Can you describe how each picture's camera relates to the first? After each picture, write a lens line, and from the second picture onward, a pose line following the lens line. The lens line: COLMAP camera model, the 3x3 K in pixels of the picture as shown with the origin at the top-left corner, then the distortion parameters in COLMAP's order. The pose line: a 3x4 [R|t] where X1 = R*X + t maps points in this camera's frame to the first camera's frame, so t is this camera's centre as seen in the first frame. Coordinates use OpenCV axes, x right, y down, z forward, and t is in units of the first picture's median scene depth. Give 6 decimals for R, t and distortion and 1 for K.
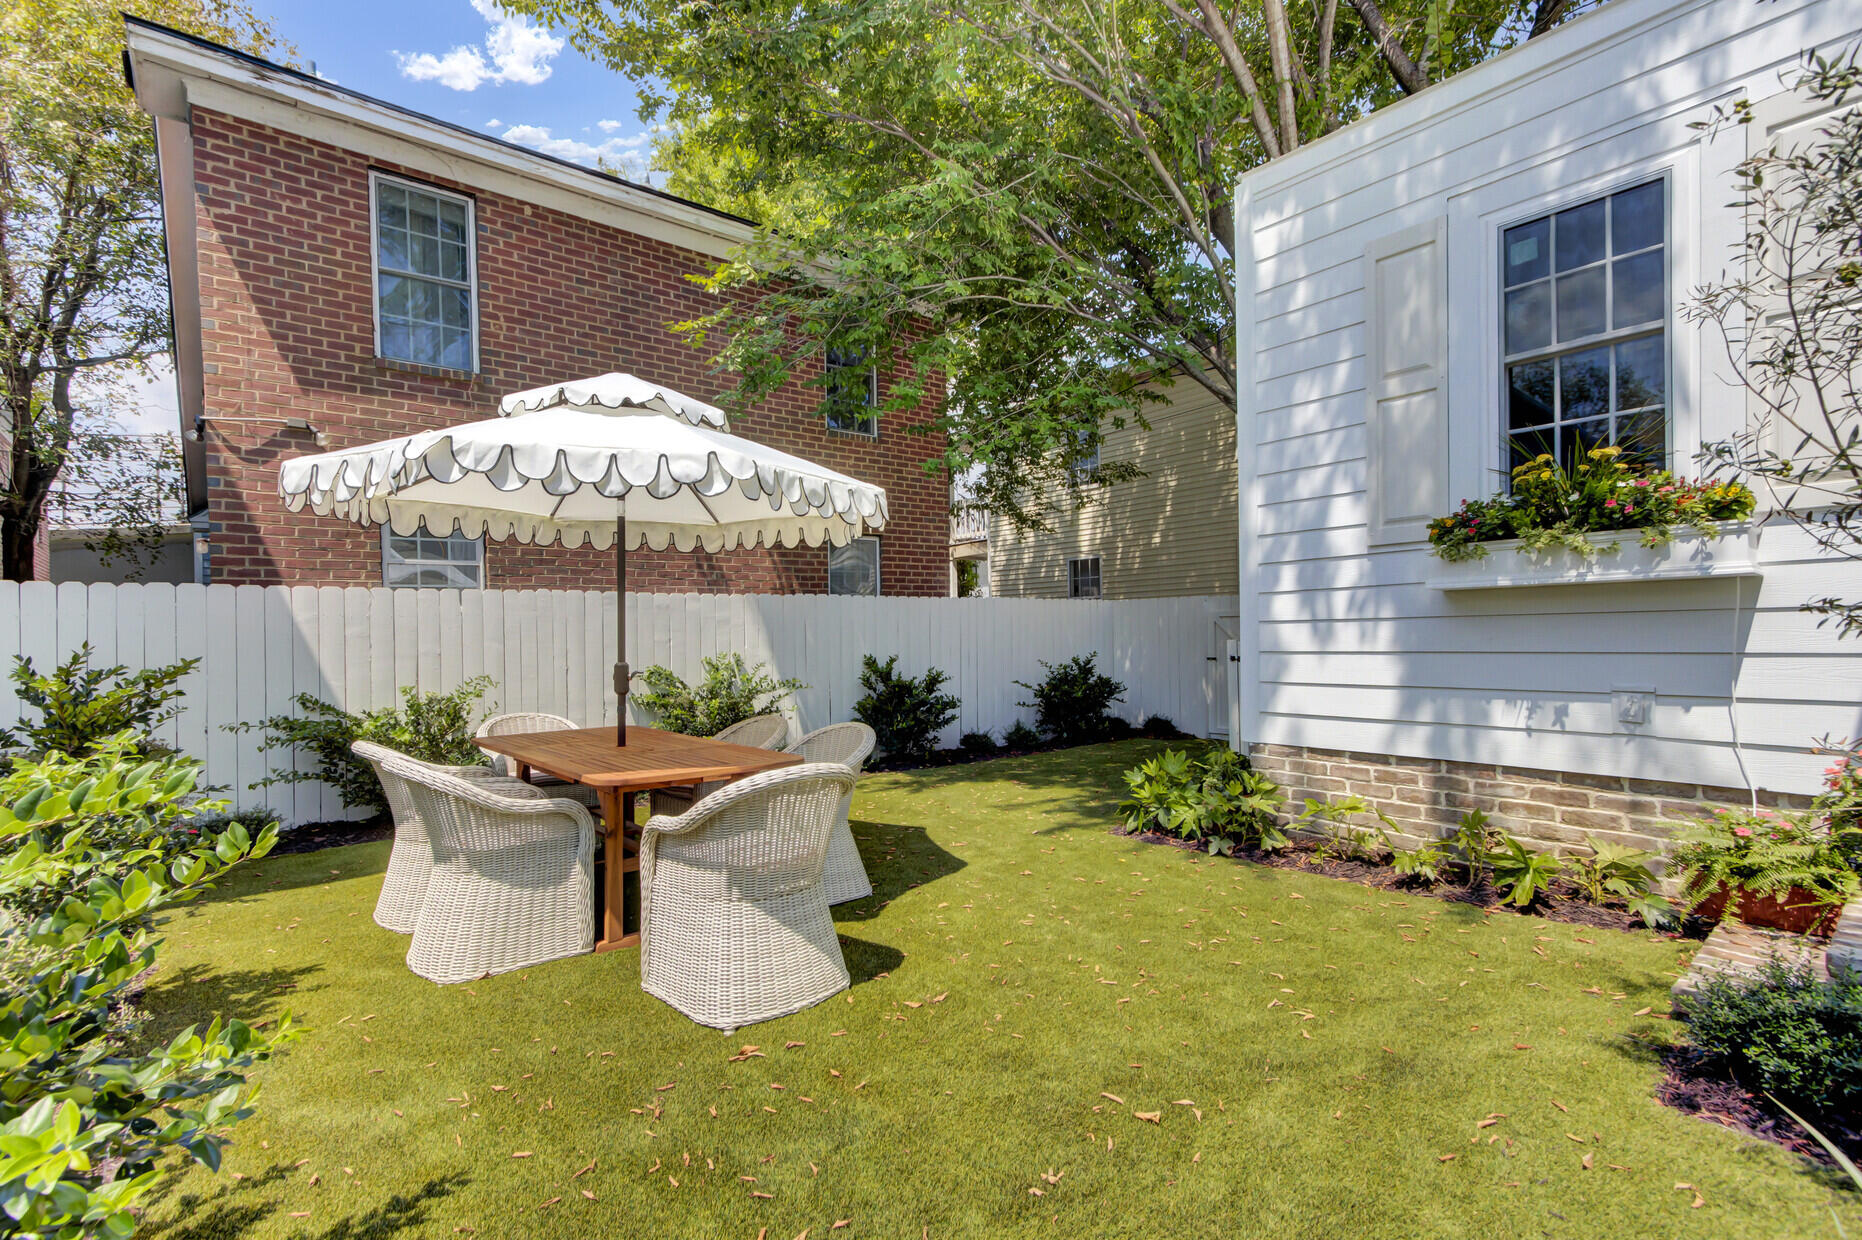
lens RADIAL K [[844.2, 0, 933.3], [0, 844.2, 626.4], [0, 0, 1]] dist [0.015509, 0.000644]
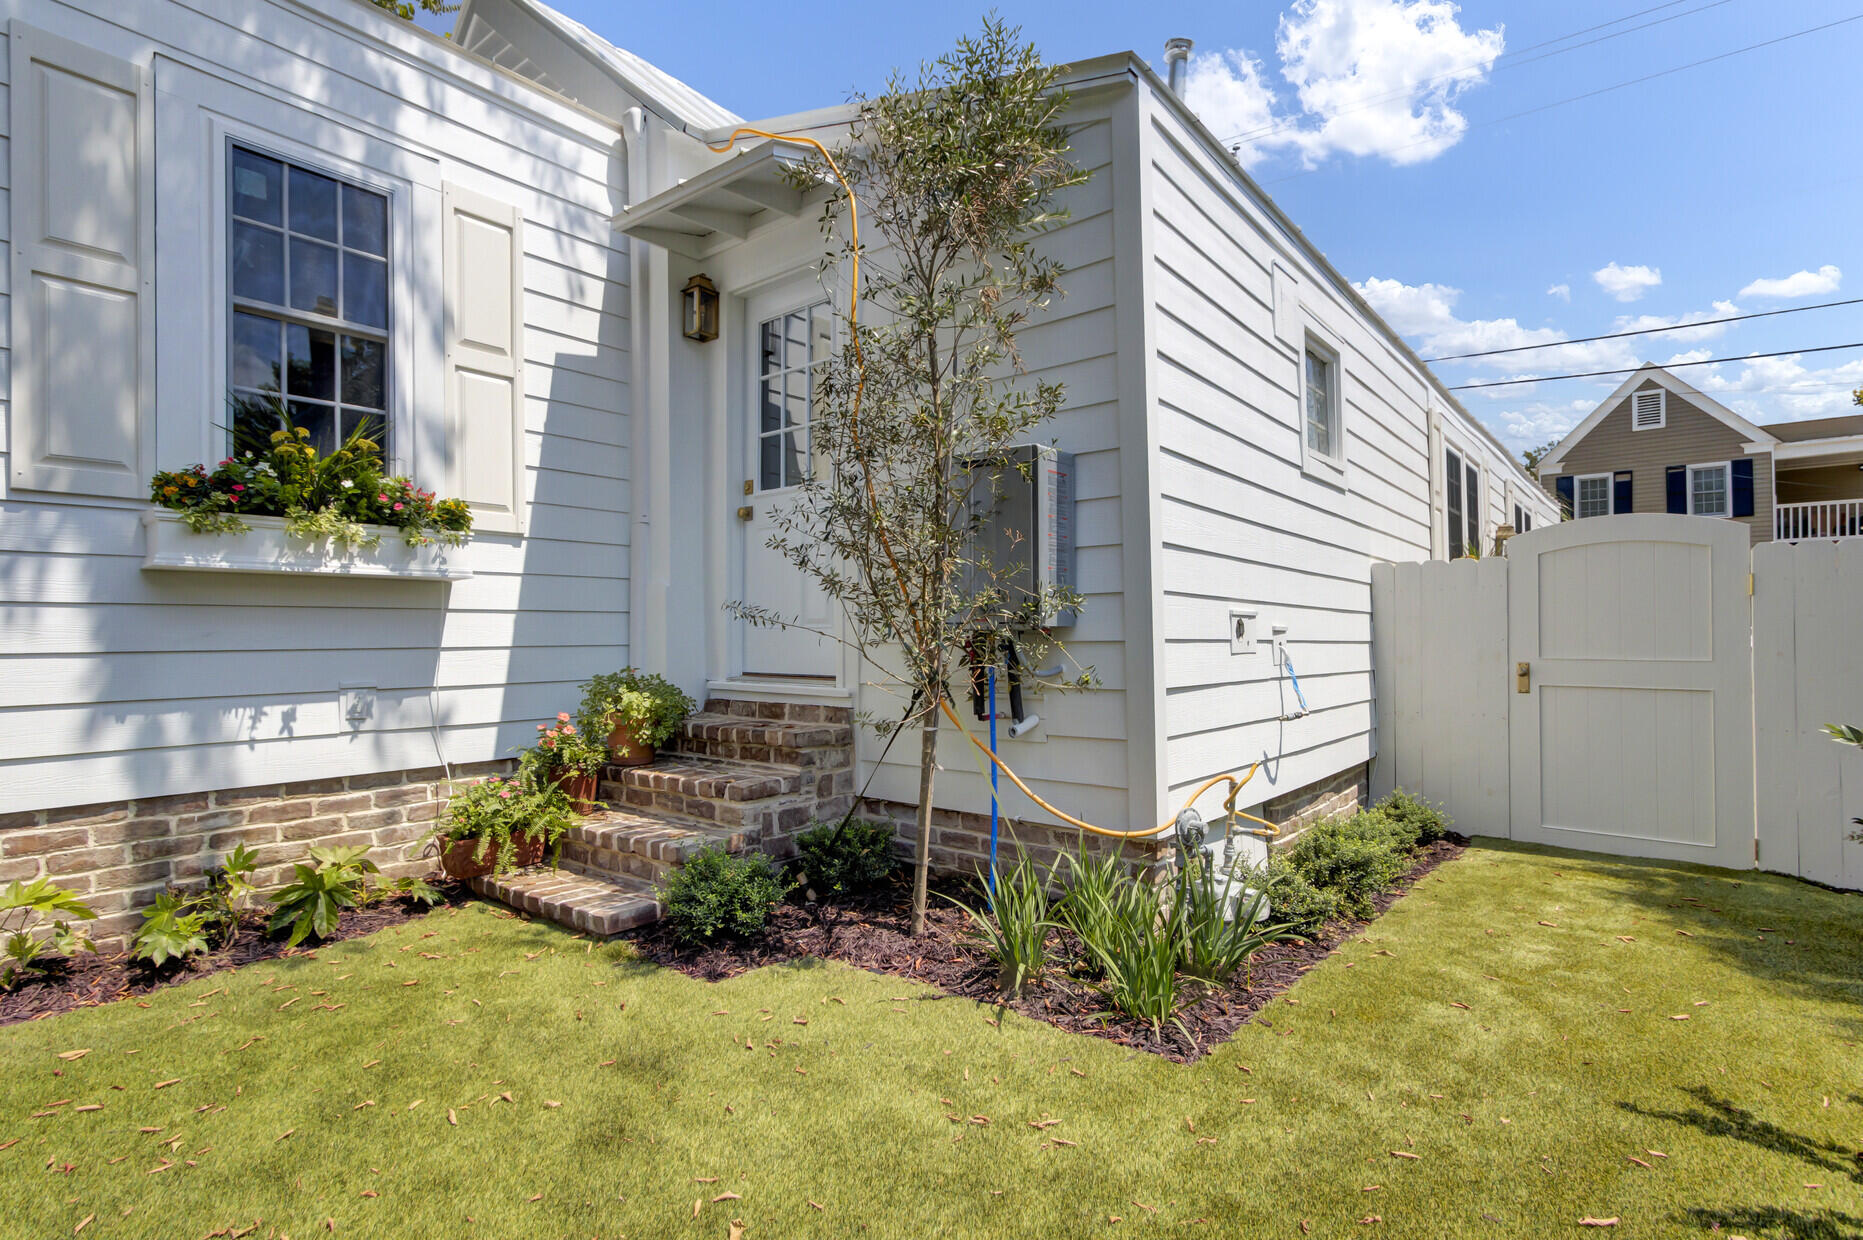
lens RADIAL K [[860.8, 0, 929.0], [0, 860.8, 631.5], [0, 0, 1]] dist [-0.000401, 0.000004]
pose [[-0.152640, 0.020007, 0.988079, -0.275035], [-0.000568, 0.999793, -0.020332, 0.029965], [-0.988282, -0.003665, -0.152597, 0.492623]]
